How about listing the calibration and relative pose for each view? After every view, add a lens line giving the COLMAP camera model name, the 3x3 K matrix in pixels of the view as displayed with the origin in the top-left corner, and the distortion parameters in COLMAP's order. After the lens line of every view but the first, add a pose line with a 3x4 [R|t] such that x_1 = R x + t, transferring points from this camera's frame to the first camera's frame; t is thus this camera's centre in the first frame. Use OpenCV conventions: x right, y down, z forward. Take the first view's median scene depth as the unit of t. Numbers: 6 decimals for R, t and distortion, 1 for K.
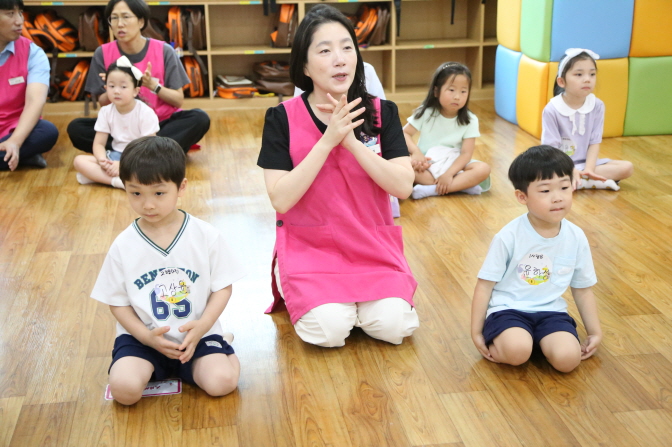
lens RADIAL K [[1026.6, 0, 347.4], [0, 1026.6, 223.5], [0, 0, 1]] dist [0.202502, -0.074064]
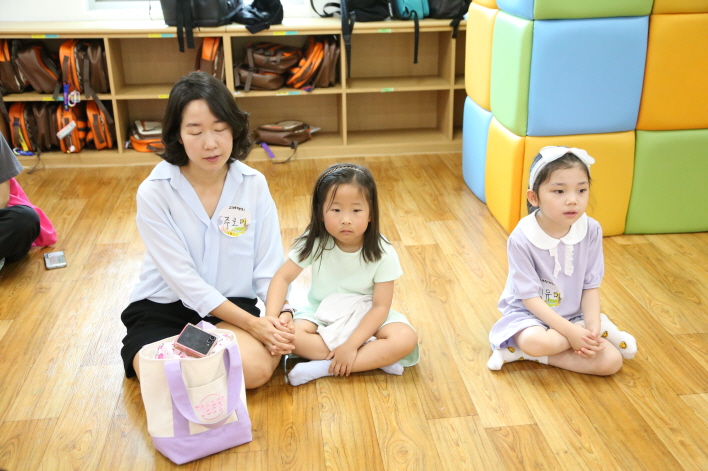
lens RADIAL K [[803.4, 0, 365.4], [0, 803.4, 236.2], [0, 0, 1]] dist [0.074956, 0.007327]
pose [[0.999292, 0.014037, -0.034895, 0.088273], [-0.011340, 0.997019, 0.076312, -0.107652], [0.035862, -0.075862, 0.996473, 0.367786]]
